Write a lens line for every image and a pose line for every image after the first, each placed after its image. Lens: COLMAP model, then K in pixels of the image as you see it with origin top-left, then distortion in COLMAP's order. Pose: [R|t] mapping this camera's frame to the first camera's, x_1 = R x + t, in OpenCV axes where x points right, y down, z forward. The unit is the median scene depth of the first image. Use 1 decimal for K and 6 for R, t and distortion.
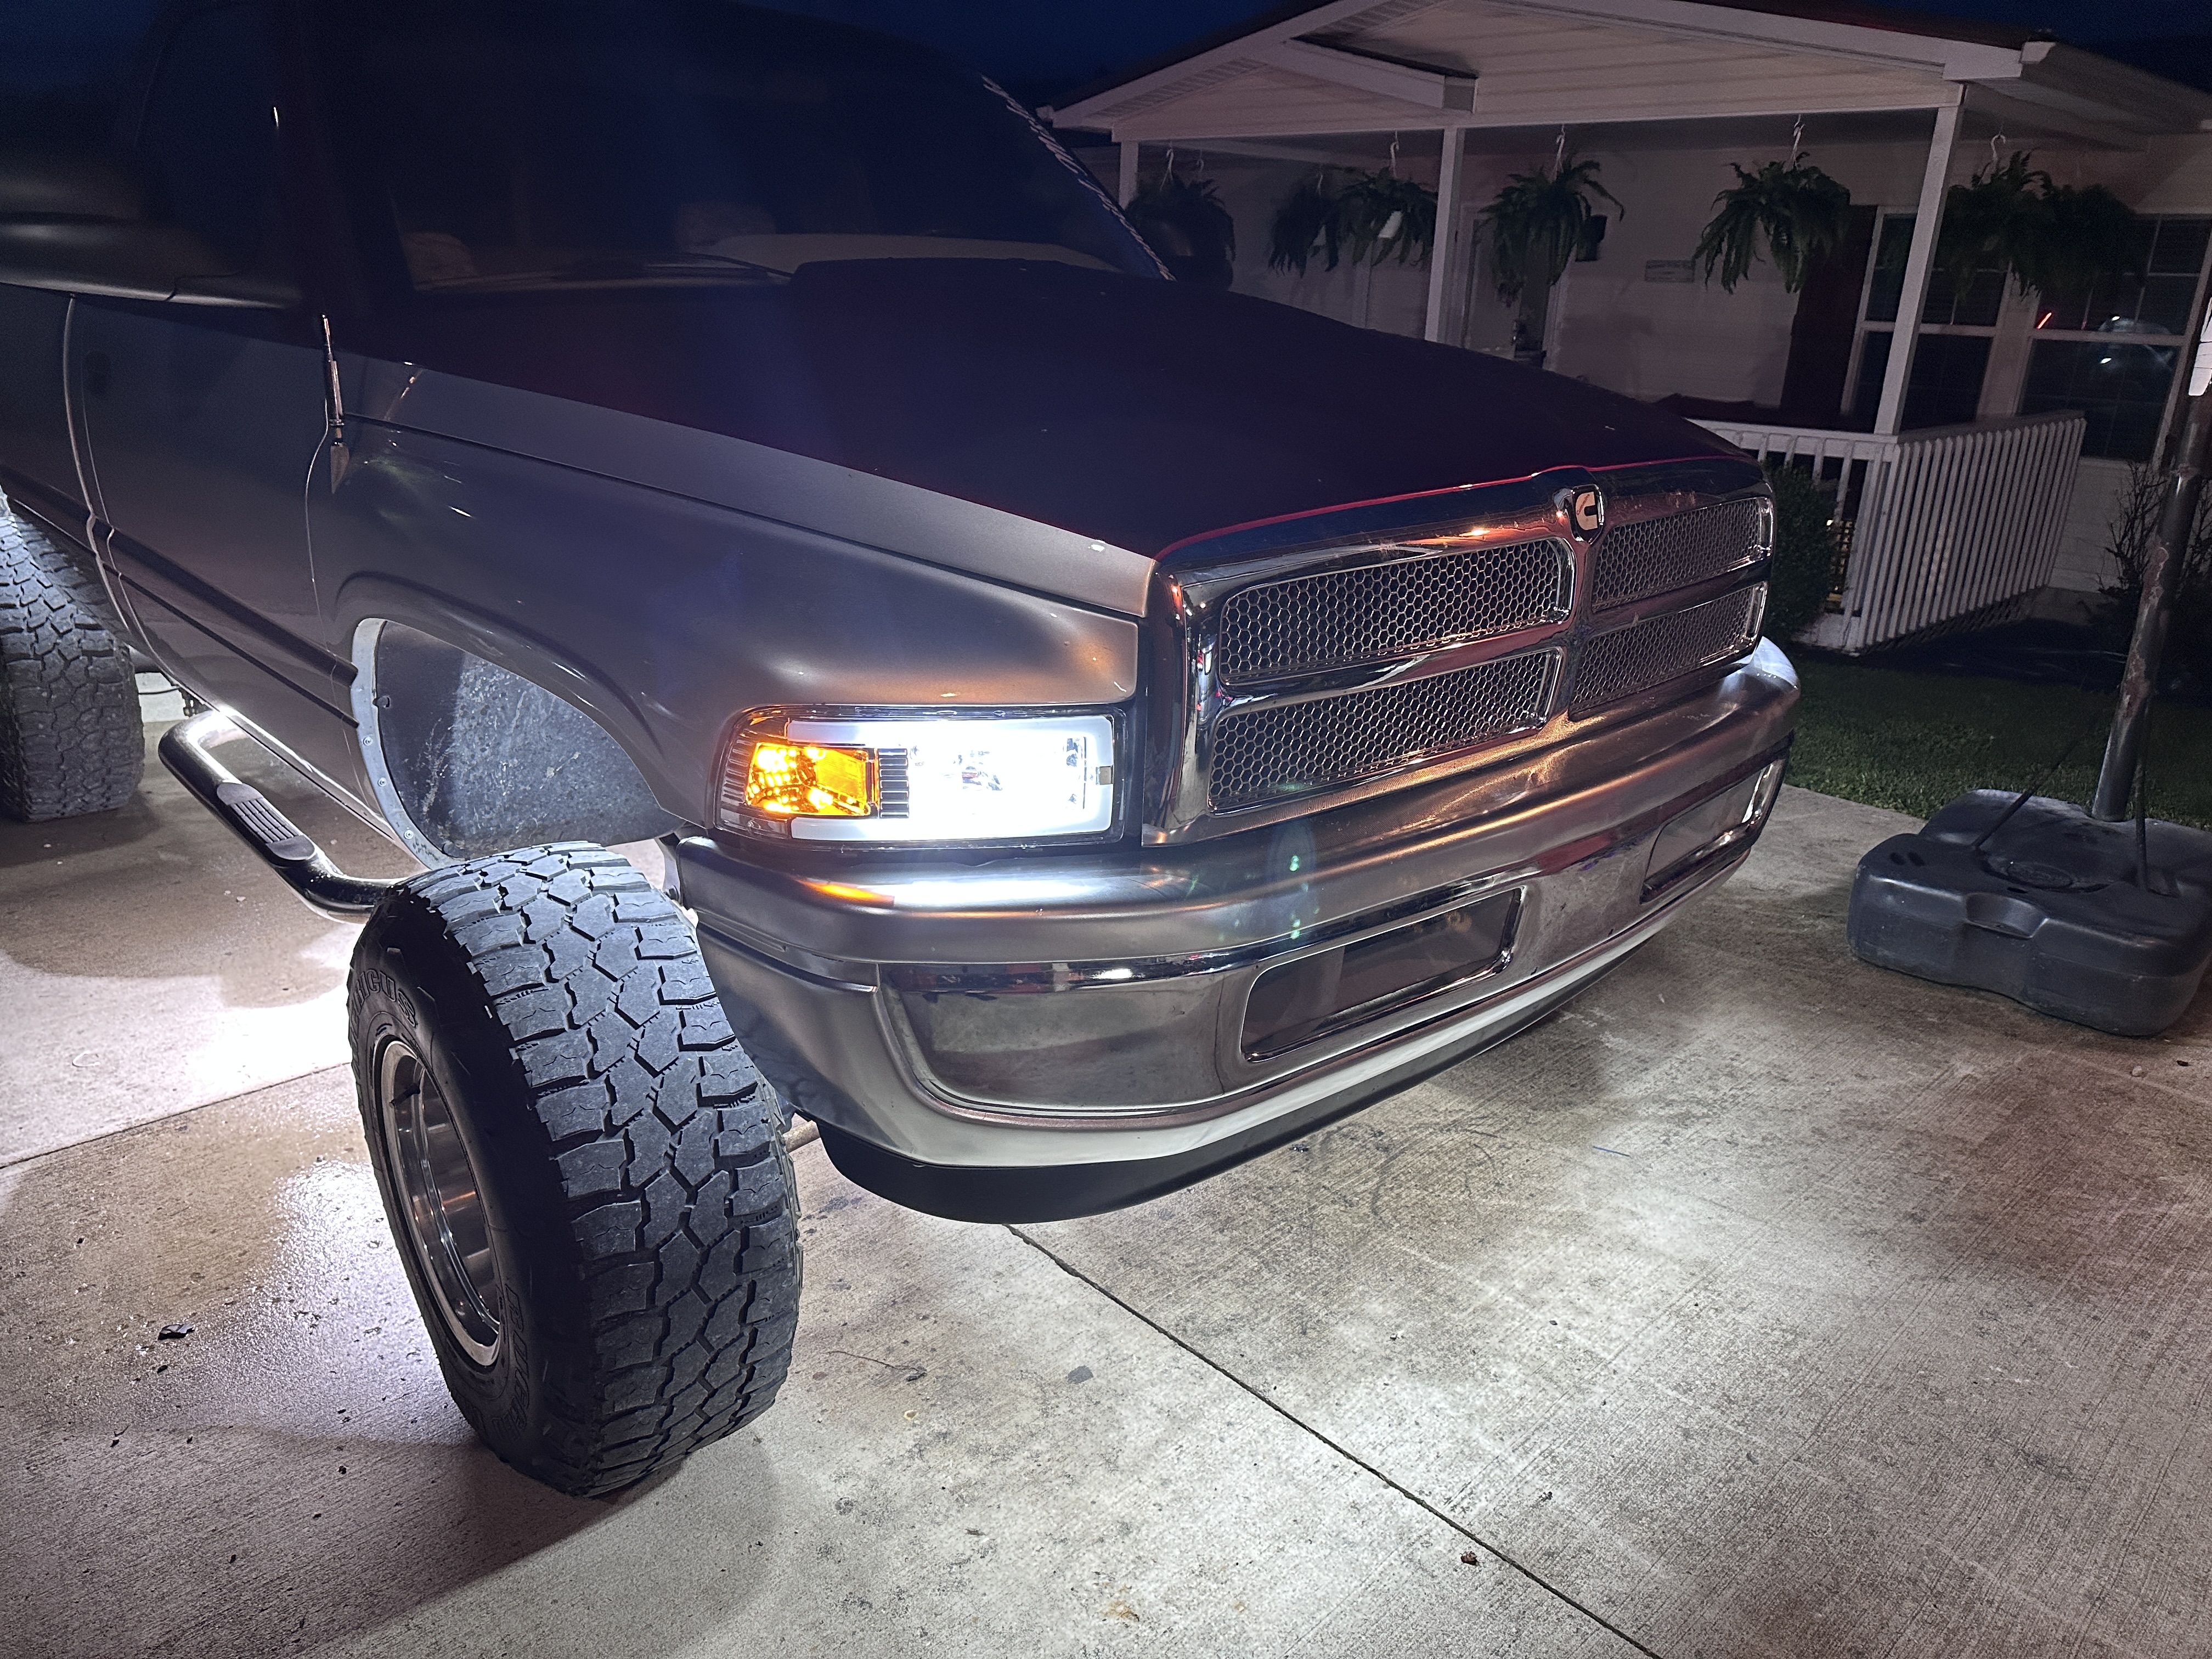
lens RADIAL K [[1542.2, 0, 1106.0], [0, 1542.2, 829.5], [0, 0, 1]] dist [0.005093, -0.002472]
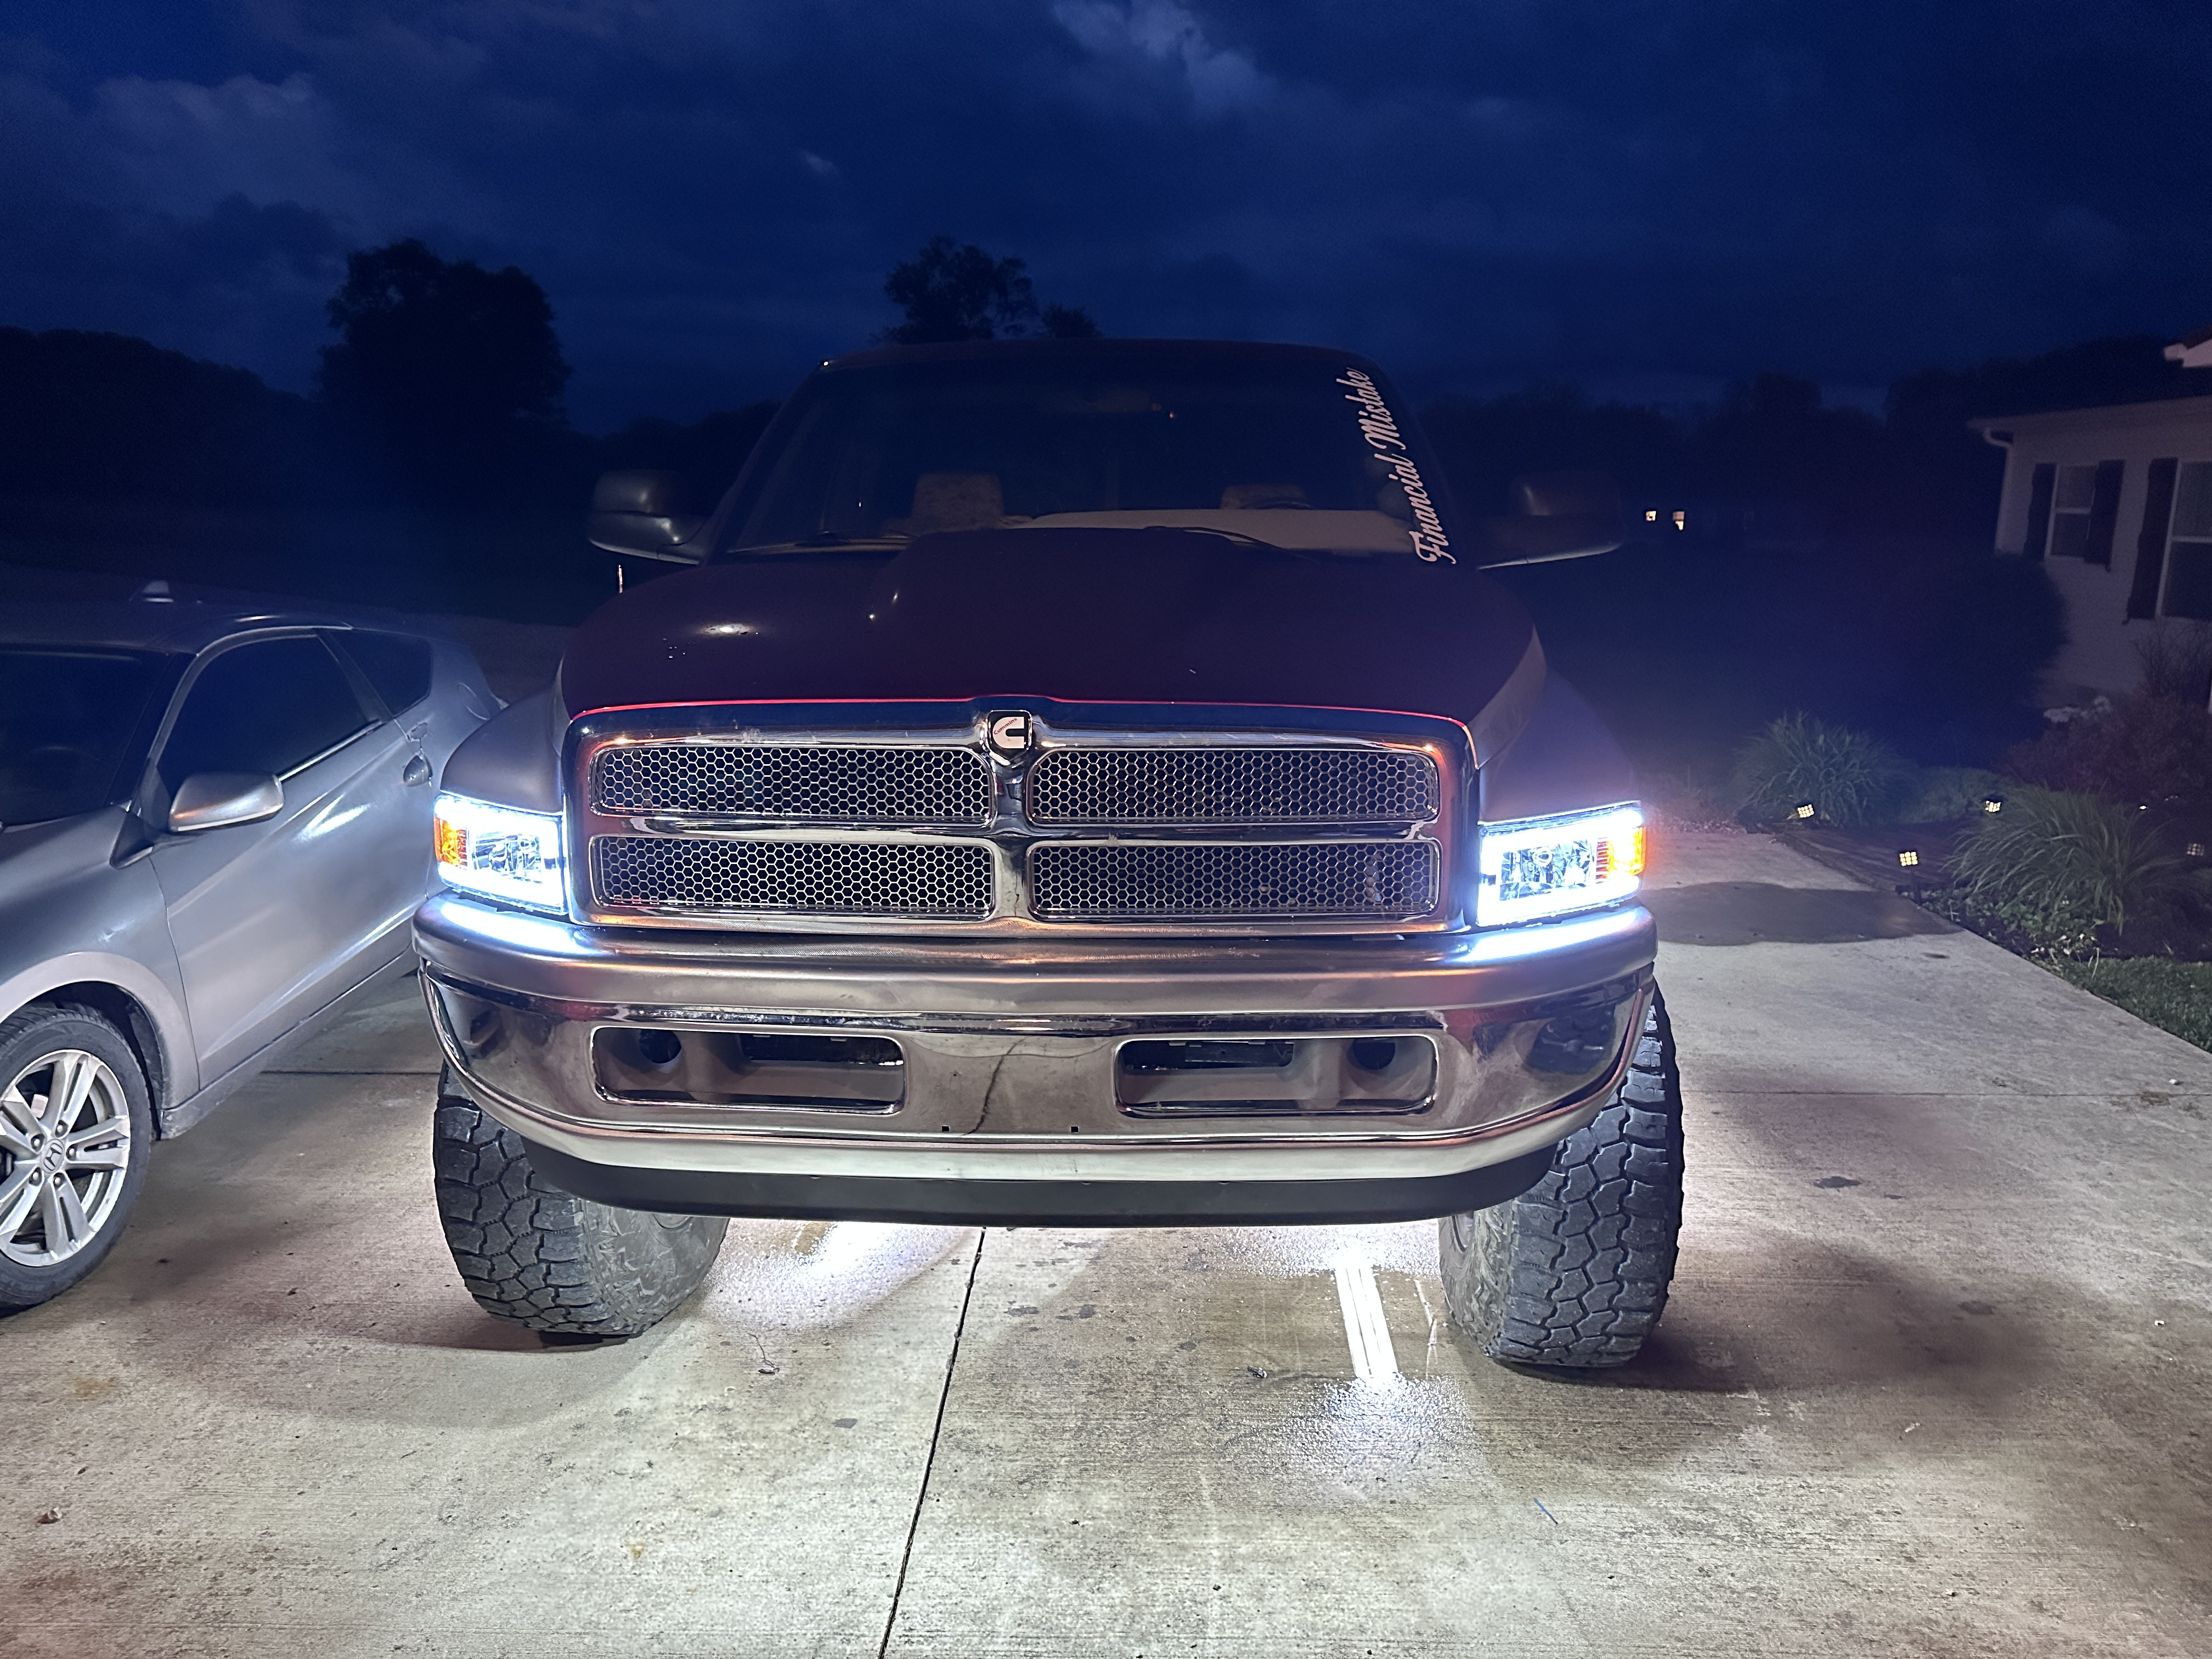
lens RADIAL K [[1542.2, 0, 1106.0], [0, 1542.2, 829.5], [0, 0, 1]] dist [0.005093, -0.002472]
pose [[0.693003, 0.107771, -0.712834, 0.938240], [-0.222699, 0.972408, -0.069488, -0.057189], [0.685677, 0.206903, 0.697882, 0.208614]]
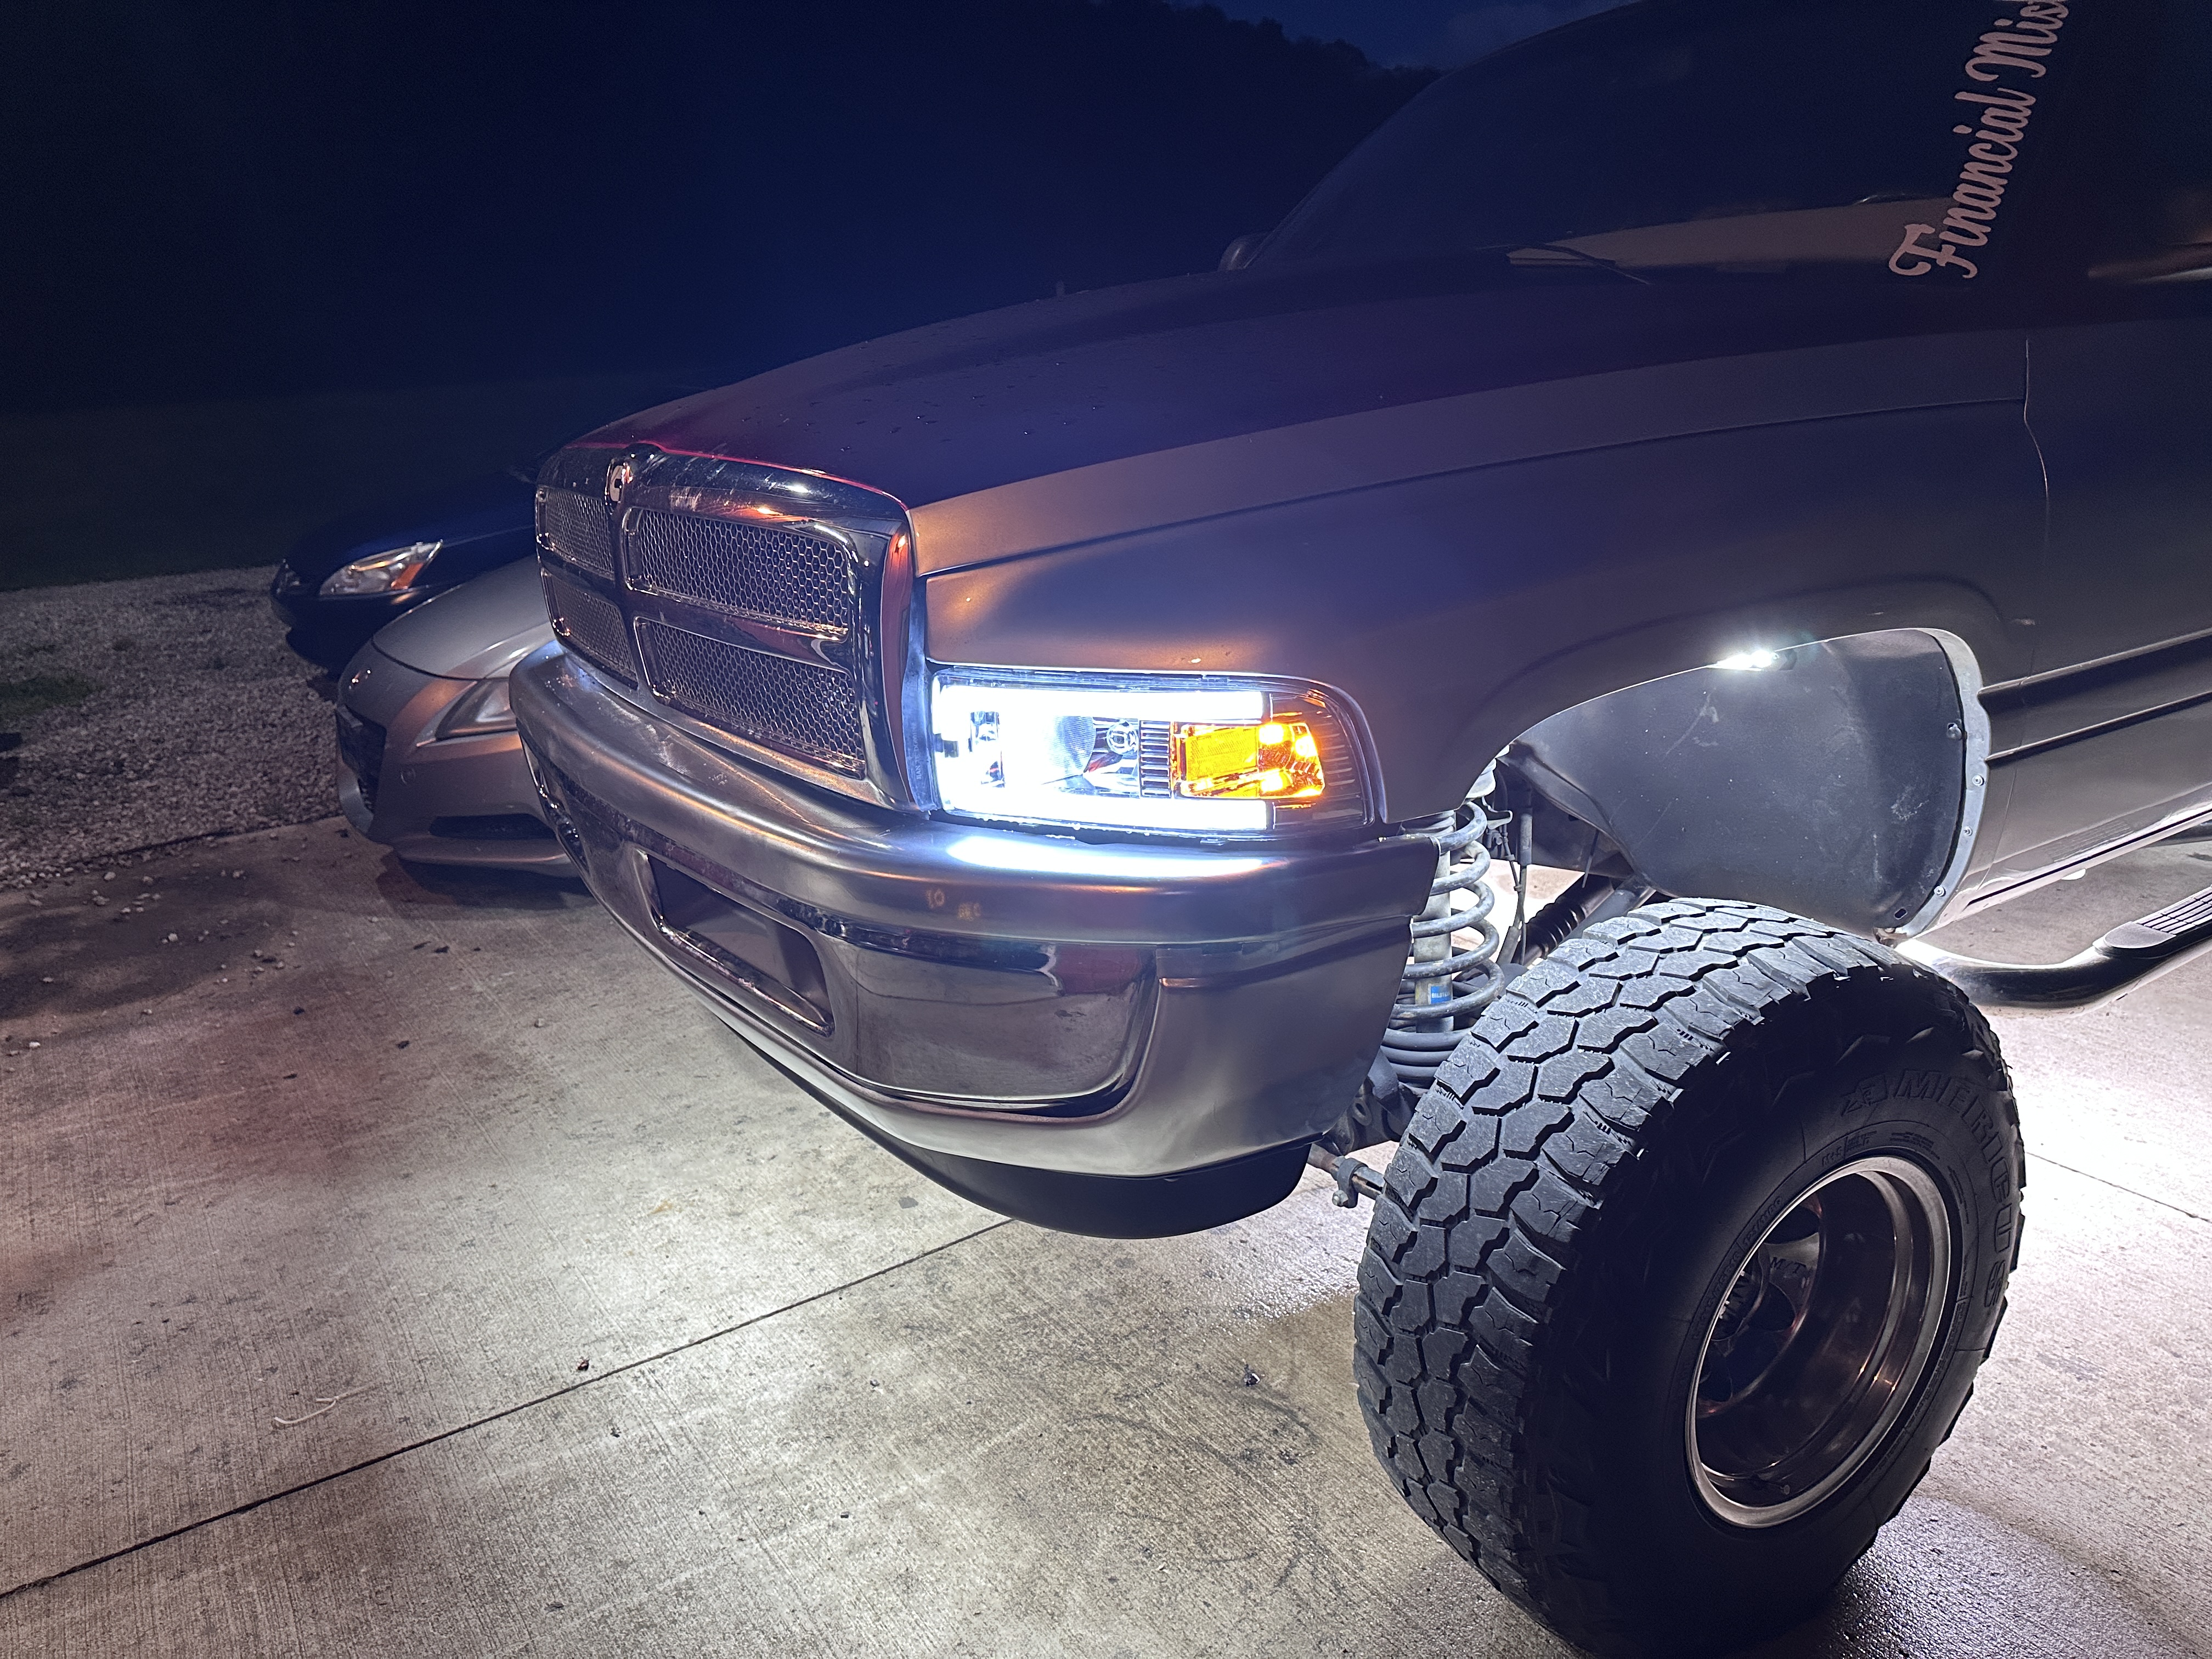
lens RADIAL K [[1560.0, 0, 1122.9], [0, 1560.0, 817.2], [0, 0, 1]] dist [0.052284, -0.068203]
pose [[-0.166623, 0.249144, -0.954025, 1.037640], [-0.320770, 0.901224, 0.291379, -0.320977], [0.932386, 0.354573, -0.070247, 1.147405]]
